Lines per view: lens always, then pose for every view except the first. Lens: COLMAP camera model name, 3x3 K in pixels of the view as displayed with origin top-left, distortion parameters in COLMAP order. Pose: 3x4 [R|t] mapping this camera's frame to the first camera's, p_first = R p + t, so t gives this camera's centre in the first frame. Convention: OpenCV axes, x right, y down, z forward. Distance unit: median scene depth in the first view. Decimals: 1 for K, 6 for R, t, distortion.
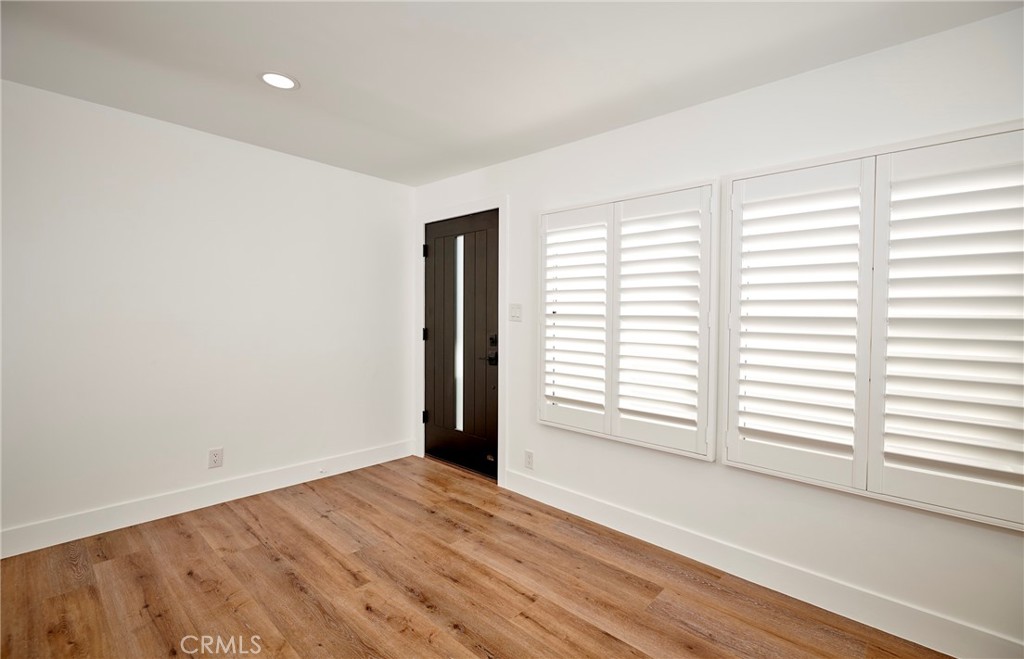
lens RADIAL K [[450.8, 0, 515.0], [0, 450.8, 324.7], [0, 0, 1]] dist [-0.000964, -0.000775]
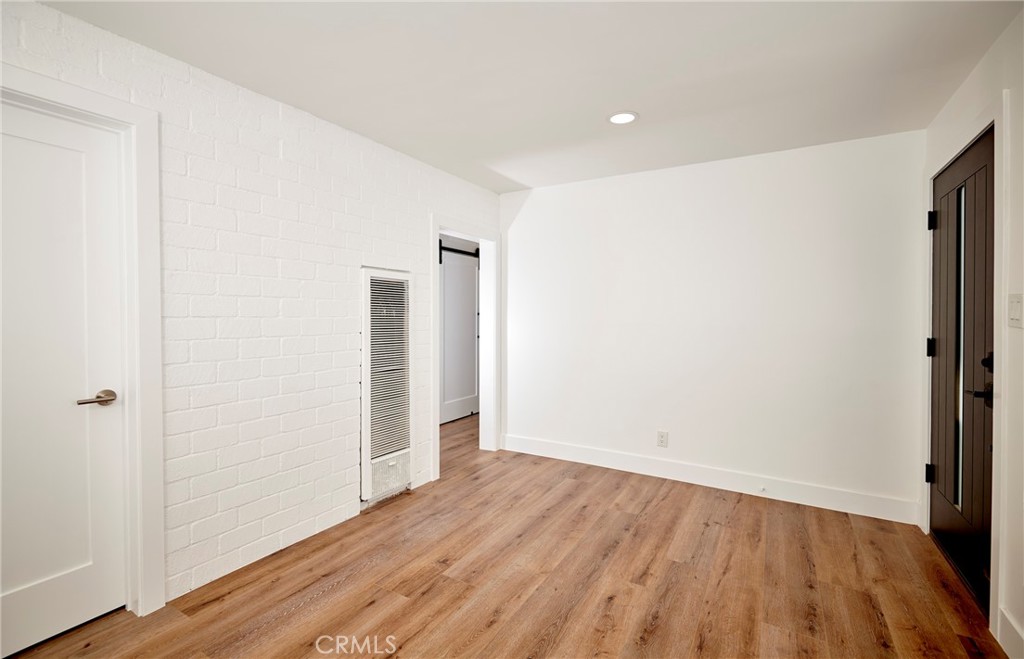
lens RADIAL K [[450.8, 0, 515.0], [0, 450.8, 324.7], [0, 0, 1]] dist [-0.000964, -0.000775]
pose [[0.214643, 0.005798, -0.976675, 0.437836], [-0.025140, 0.999684, 0.000410, 0.004472], [0.976369, 0.024466, 0.214720, 0.378672]]
